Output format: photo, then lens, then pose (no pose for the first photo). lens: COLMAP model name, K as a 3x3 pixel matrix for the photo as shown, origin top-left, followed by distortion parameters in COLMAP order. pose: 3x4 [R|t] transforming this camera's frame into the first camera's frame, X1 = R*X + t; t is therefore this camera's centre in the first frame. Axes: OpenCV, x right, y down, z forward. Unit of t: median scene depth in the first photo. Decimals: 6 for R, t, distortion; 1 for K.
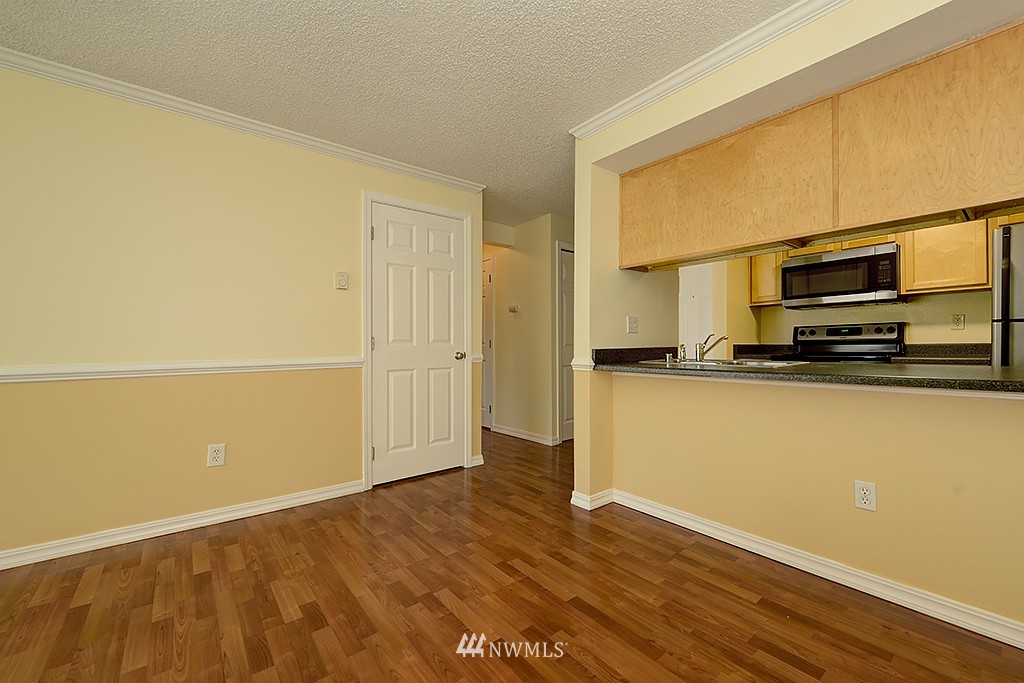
lens RADIAL K [[412.5, 0, 512.0], [0, 412.5, 341.5], [0, 0, 1]] dist [0.012303, -0.000564]
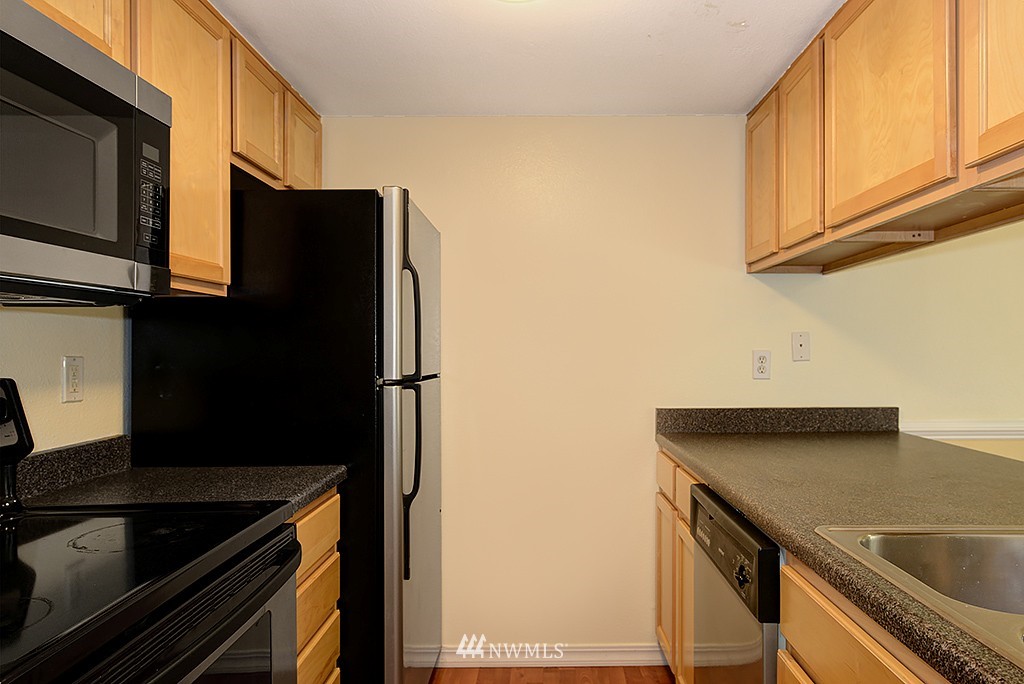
lens RADIAL K [[686.7, 0, 551.9], [0, 686.7, 342.2], [0, 0, 1]] dist [-0.000933, -0.001139]
pose [[-0.795689, 0.014471, 0.605533, 0.661013], [0.006266, 0.999858, -0.015660, -0.095728], [-0.605673, -0.008667, -0.795666, 1.799757]]
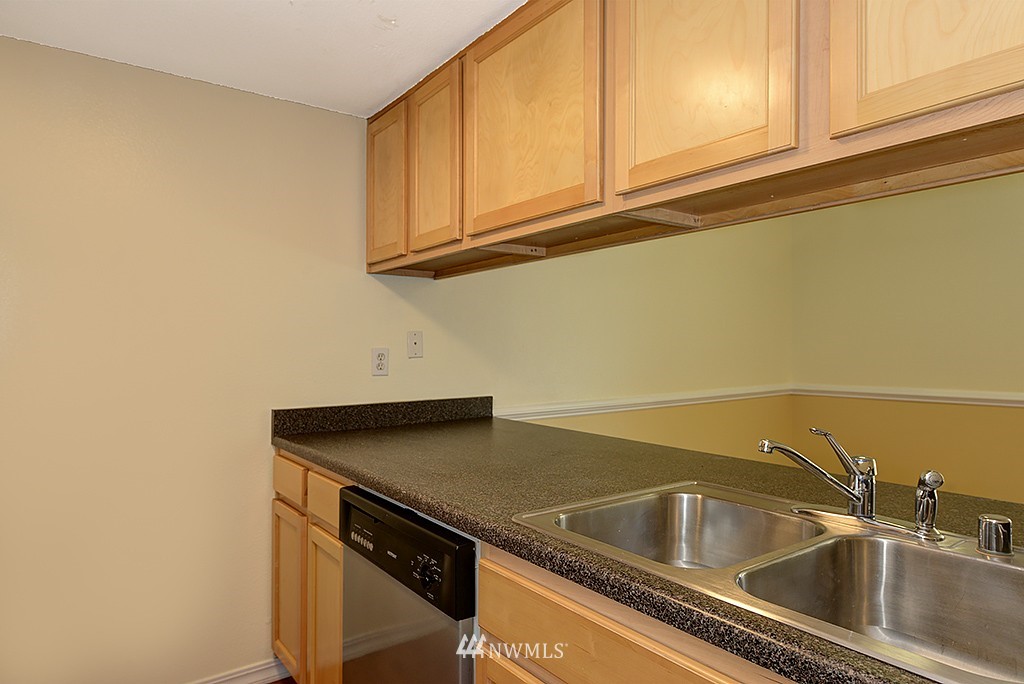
lens RADIAL K [[621.3, 0, 554.7], [0, 621.3, 347.5], [0, 0, 1]] dist [0.001492, 0.000165]
pose [[-0.999954, 0.008691, -0.004114, 0.792262], [0.008690, 0.999962, 0.000326, -0.096870], [0.004116, 0.000290, -0.999991, 1.754260]]
